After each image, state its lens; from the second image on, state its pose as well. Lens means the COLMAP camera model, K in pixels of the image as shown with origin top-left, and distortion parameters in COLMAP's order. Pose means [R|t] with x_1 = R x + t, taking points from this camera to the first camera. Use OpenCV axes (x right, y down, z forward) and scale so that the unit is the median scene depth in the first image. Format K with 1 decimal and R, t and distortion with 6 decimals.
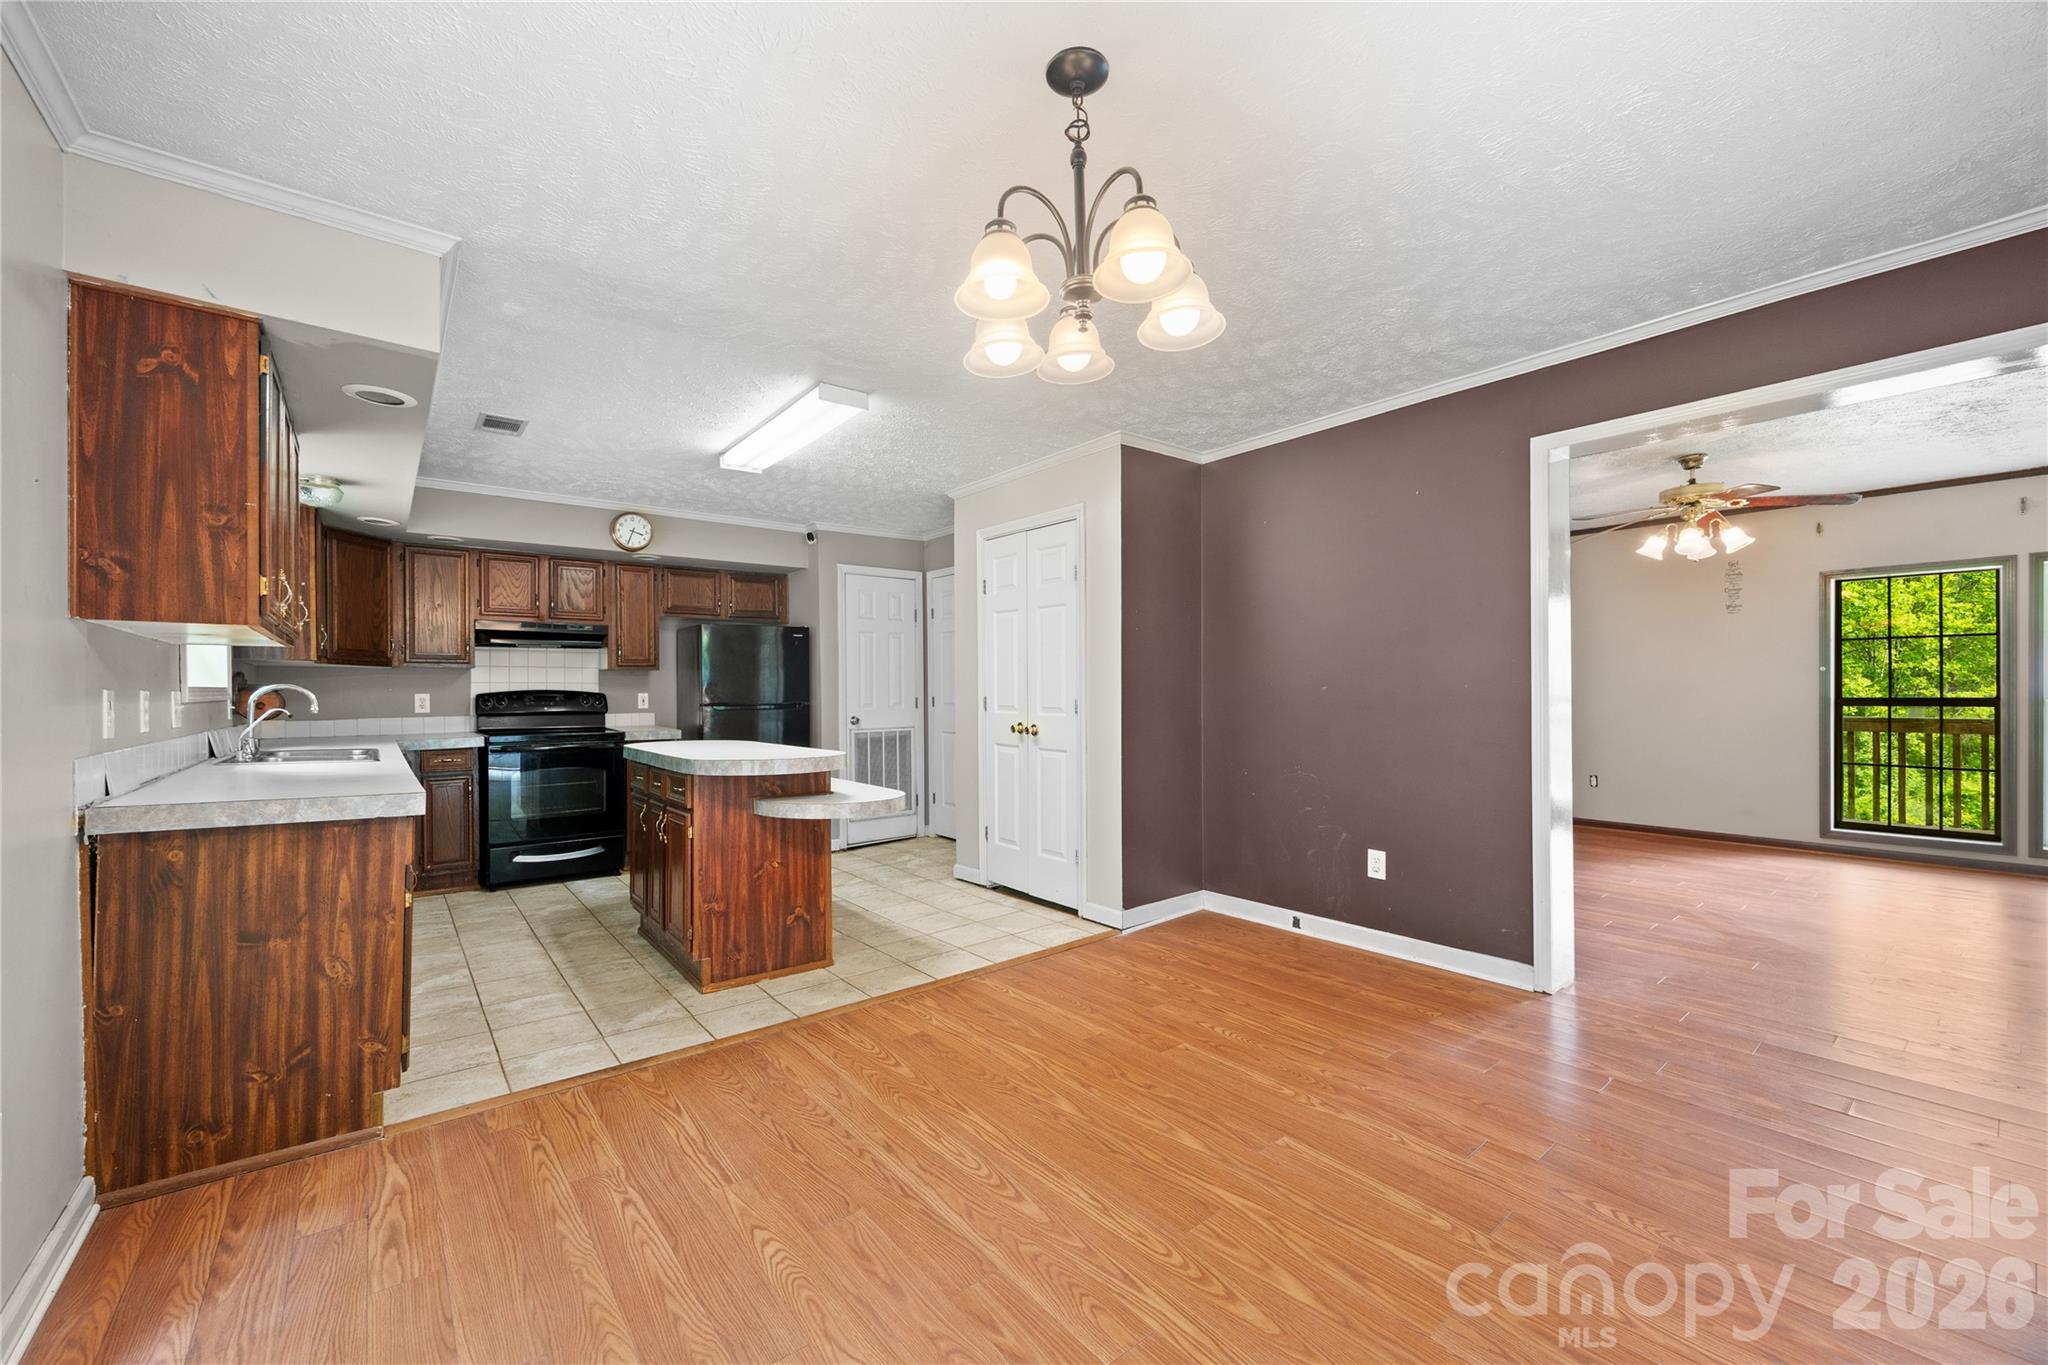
lens RADIAL K [[805.9, 0, 1036.1], [0, 805.9, 692.8], [0, 0, 1]] dist [0.004029, -0.001116]
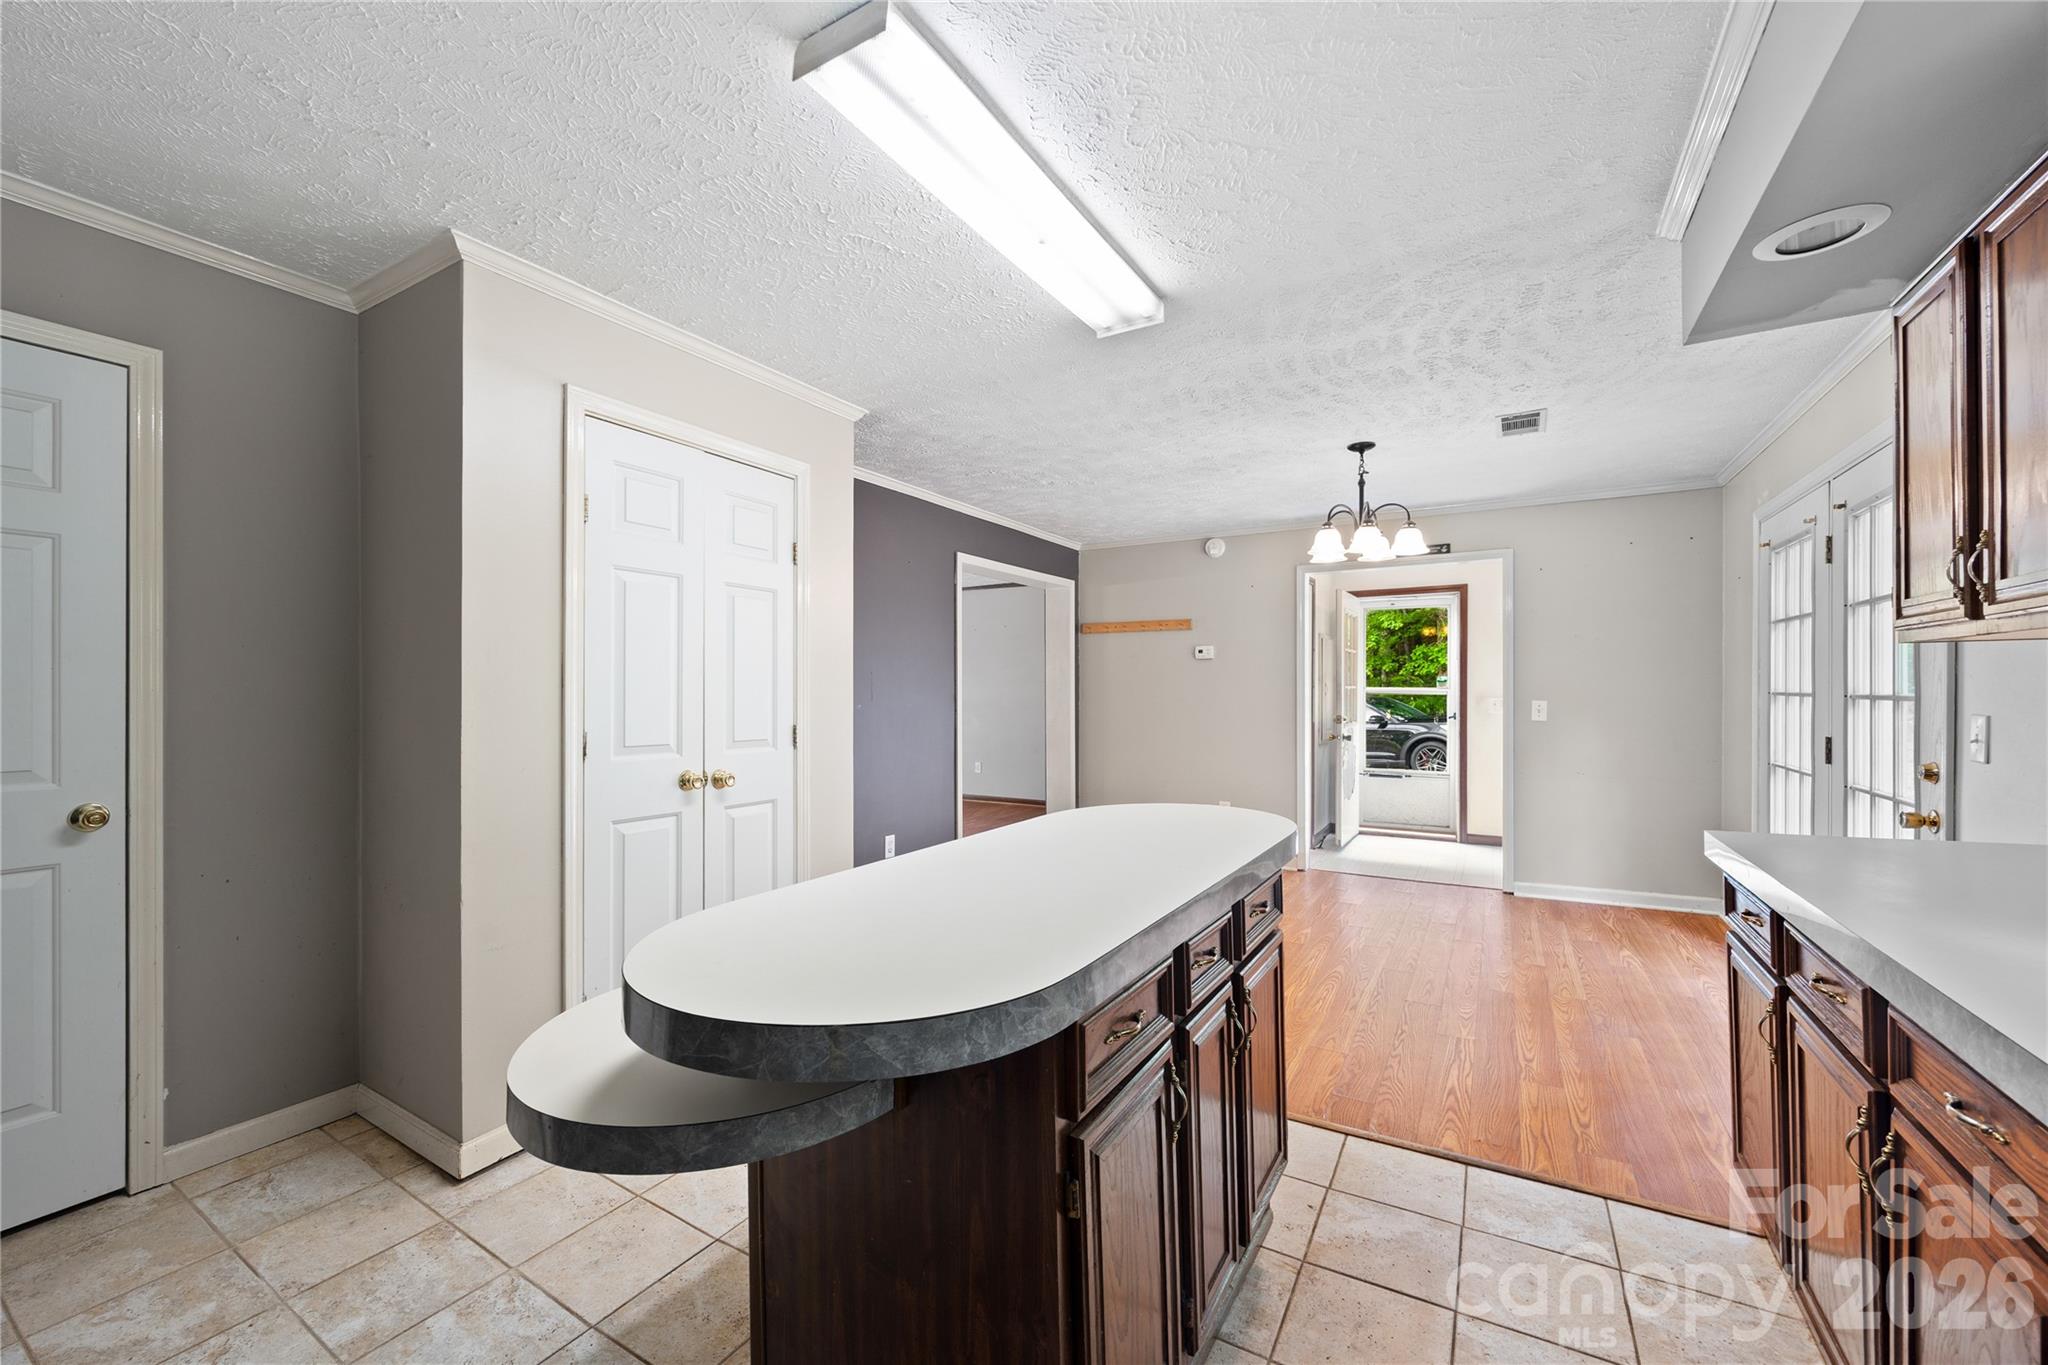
lens RADIAL K [[805.9, 0, 1010.3], [0, 805.9, 684.8], [0, 0, 1]] dist [0.004029, -0.001116]
pose [[-0.332141, 0.016977, 0.943077, -1.257753], [0.007510, 0.999854, -0.015354, -0.027567], [-0.943200, 0.001982, -0.332220, 1.879839]]
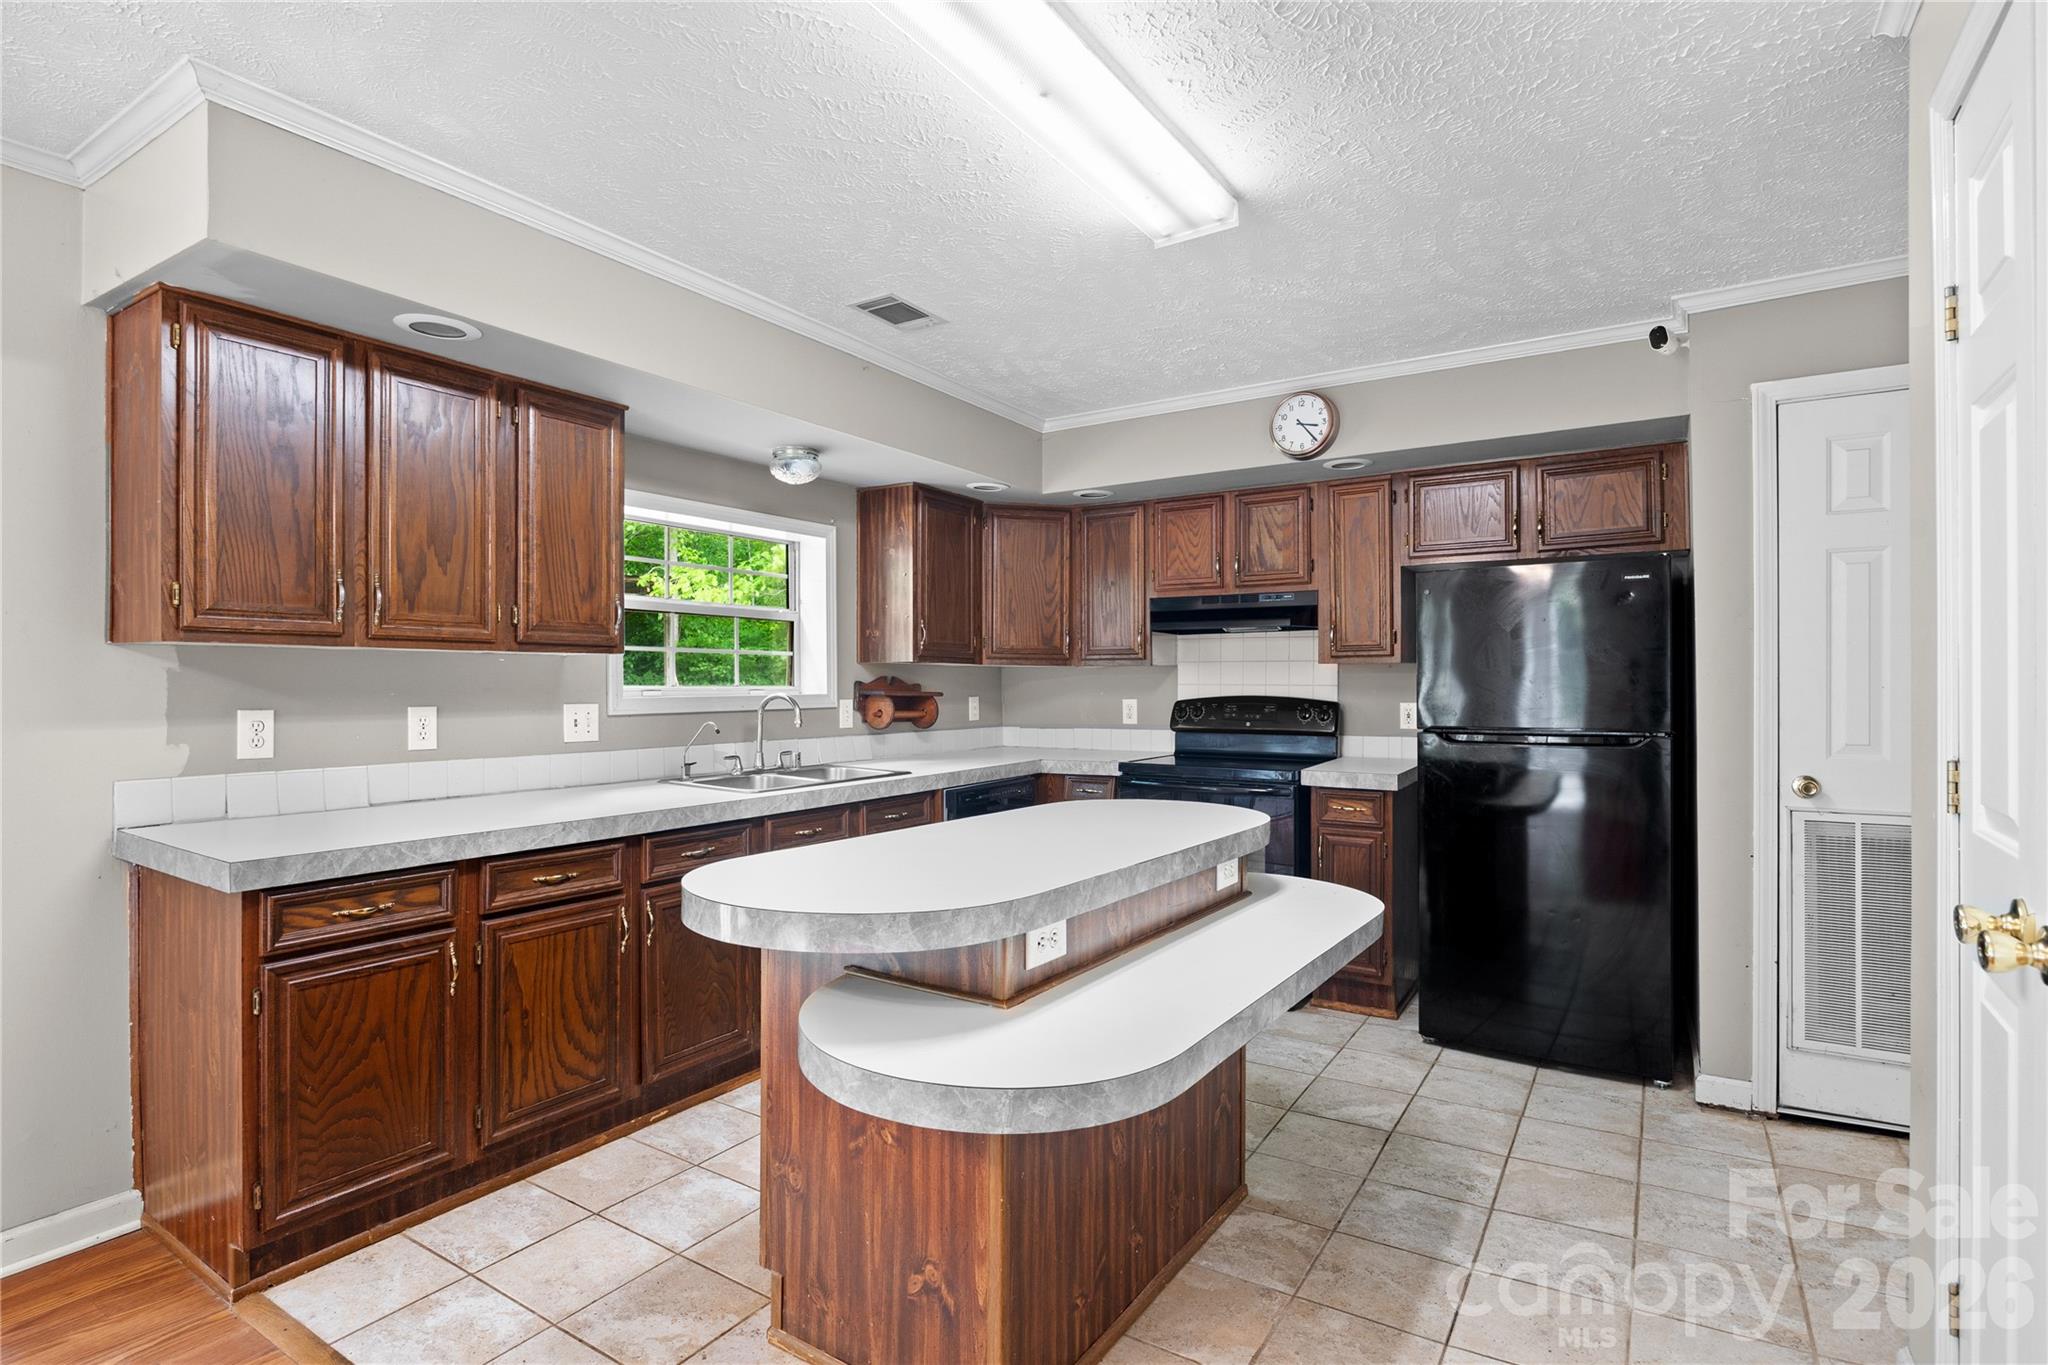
lens RADIAL K [[1021.5, 0, 1005.5], [0, 1021.5, 691.9], [0, 0, 1]] dist [-0.005333, -0.000866]
pose [[0.306999, 0.015073, -0.951590, 0.292019], [-0.003934, 0.999886, 0.014569, -0.042600], [0.951702, -0.000729, 0.307023, 1.283861]]
